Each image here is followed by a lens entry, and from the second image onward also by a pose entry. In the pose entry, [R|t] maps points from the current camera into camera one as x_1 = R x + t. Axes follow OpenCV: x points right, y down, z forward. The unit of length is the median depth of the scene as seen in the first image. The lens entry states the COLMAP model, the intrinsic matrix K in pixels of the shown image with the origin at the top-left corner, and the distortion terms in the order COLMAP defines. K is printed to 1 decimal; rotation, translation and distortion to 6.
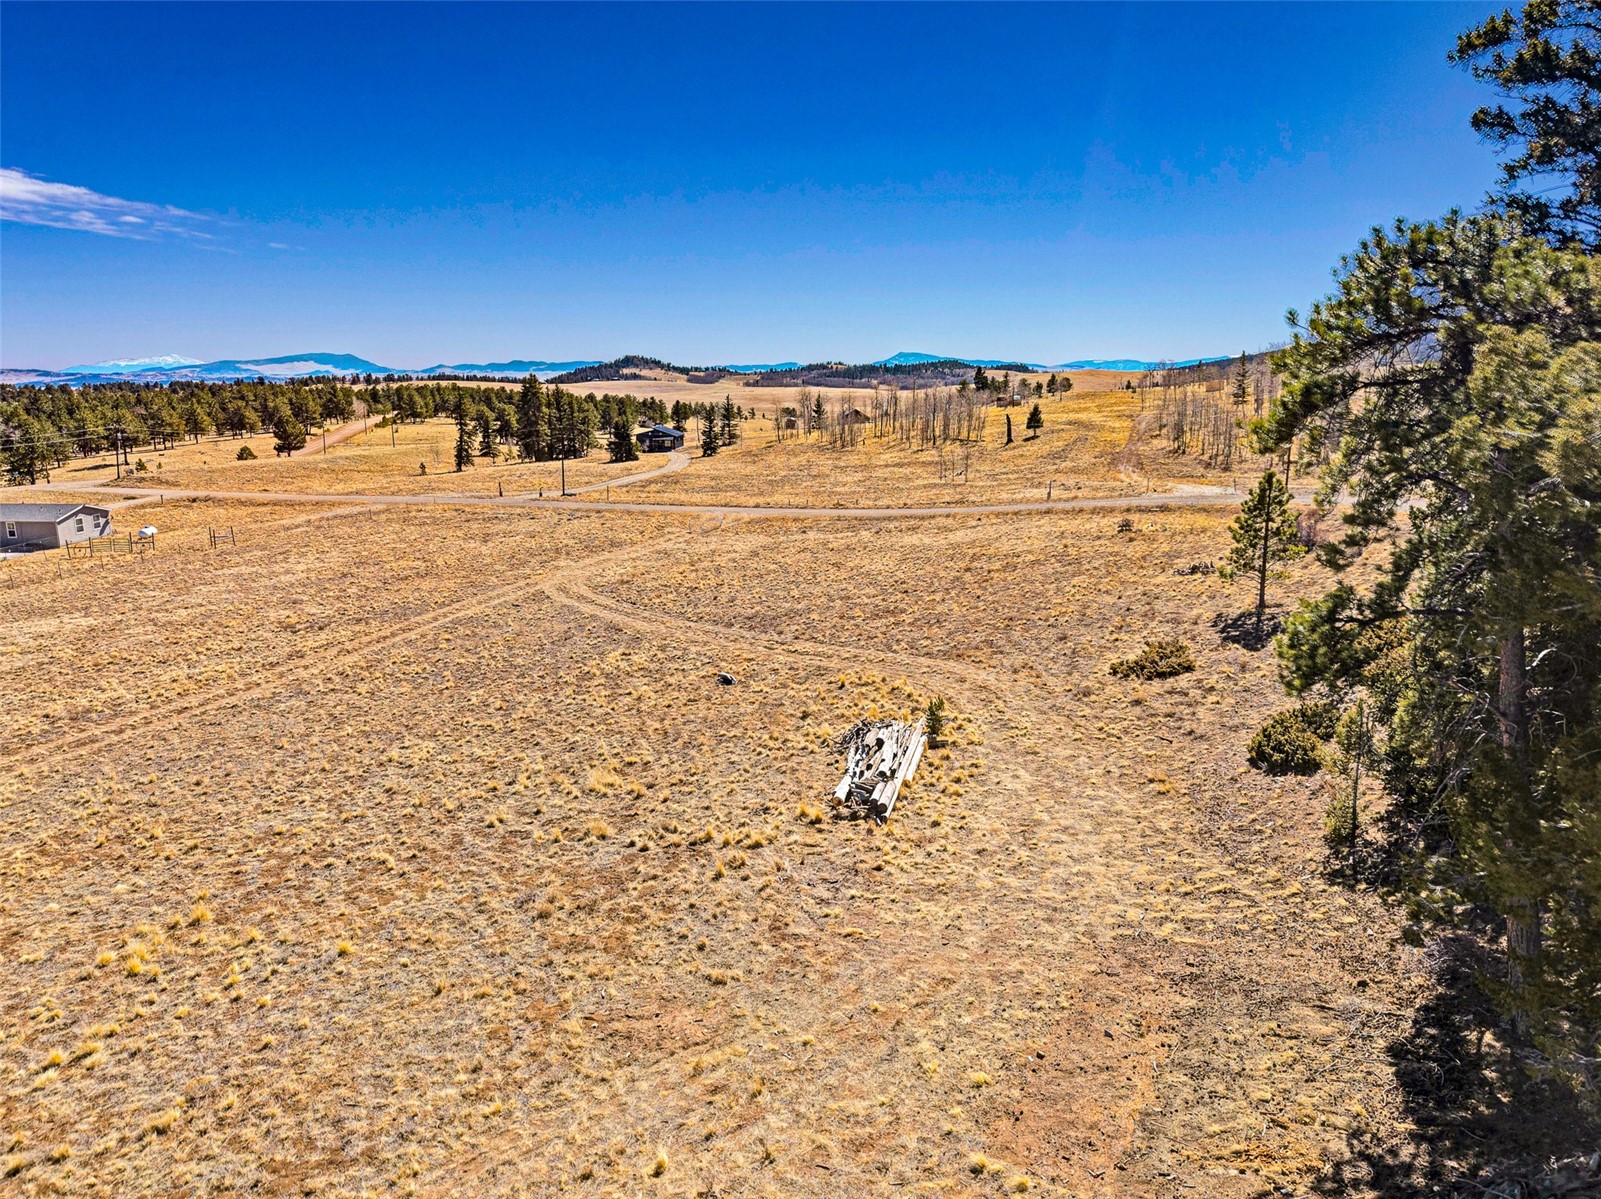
lens RADIAL K [[1071.7, 0, 806.4], [0, 1071.7, 592.9], [0, 0, 1]] dist [0.026654, -0.033557]
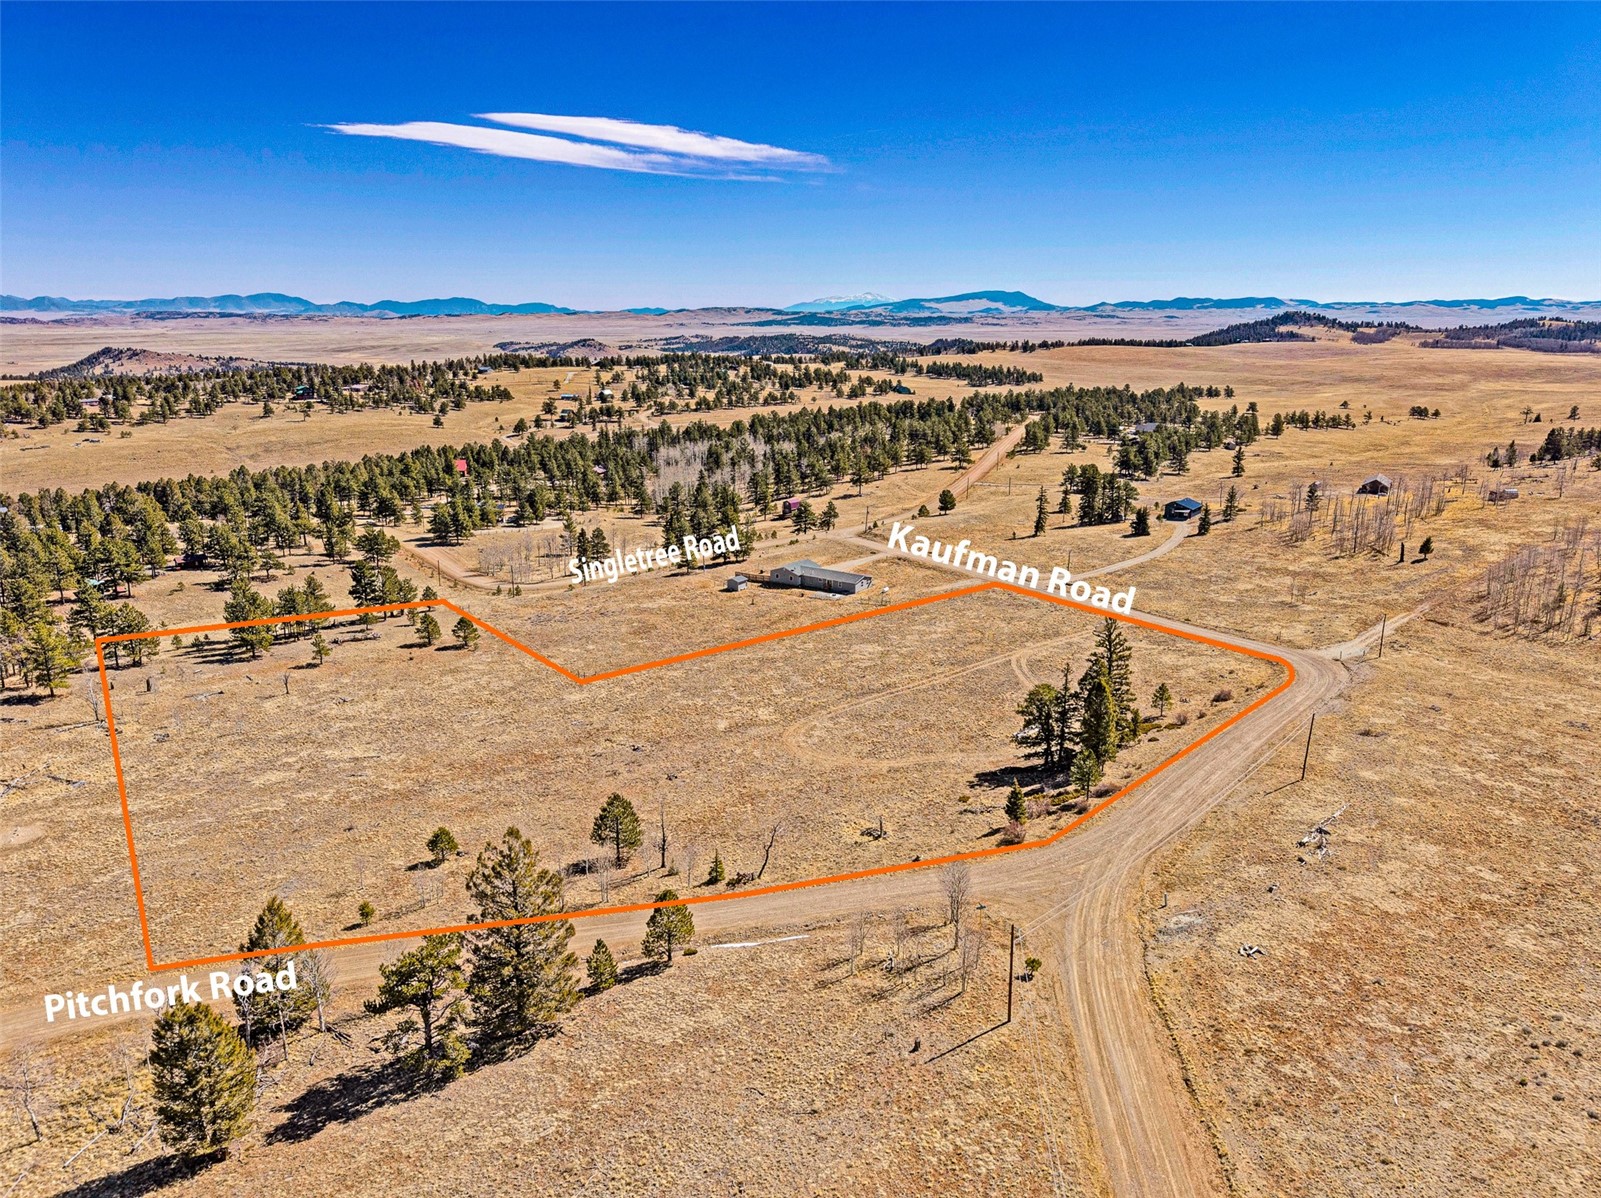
lens RADIAL K [[1071.7, 0, 807.7], [0, 1071.7, 614.8], [0, 0, 1]] dist [0.026654, -0.033557]
pose [[0.836858, 0.149873, -0.526504, 0.190186], [-0.109942, 0.988210, 0.106553, -0.088475], [0.536266, -0.031285, 0.843469, -0.413811]]
